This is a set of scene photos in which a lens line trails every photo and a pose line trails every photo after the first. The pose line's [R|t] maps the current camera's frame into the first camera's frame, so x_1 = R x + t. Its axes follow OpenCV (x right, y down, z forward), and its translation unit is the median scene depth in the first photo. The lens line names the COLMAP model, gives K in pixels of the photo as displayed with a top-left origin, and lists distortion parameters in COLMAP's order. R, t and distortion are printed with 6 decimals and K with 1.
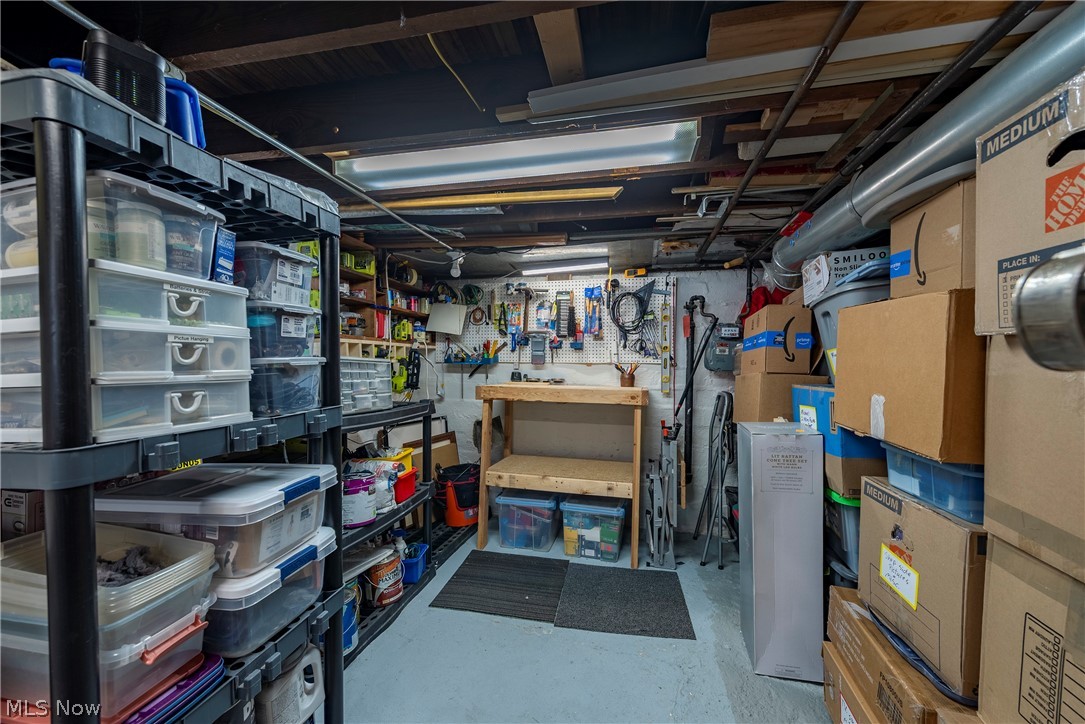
lens RADIAL K [[429.9, 0, 543.2], [0, 429.9, 368.2], [0, 0, 1]] dist [0.013638, -0.000510]
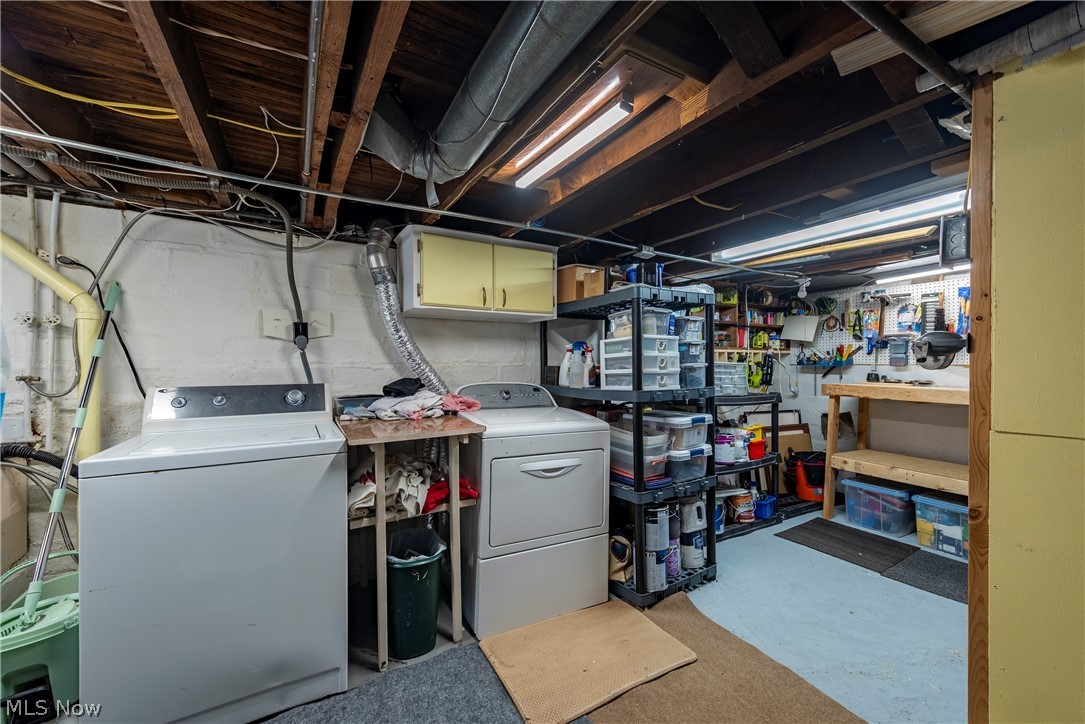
lens RADIAL K [[429.9, 0, 543.2], [0, 429.9, 368.2], [0, 0, 1]] dist [0.013638, -0.000510]
pose [[0.687888, 0.003643, -0.725808, 0.195687], [-0.006160, 0.999981, -0.000819, 0.002499], [0.725791, 0.005034, 0.687897, -0.428119]]
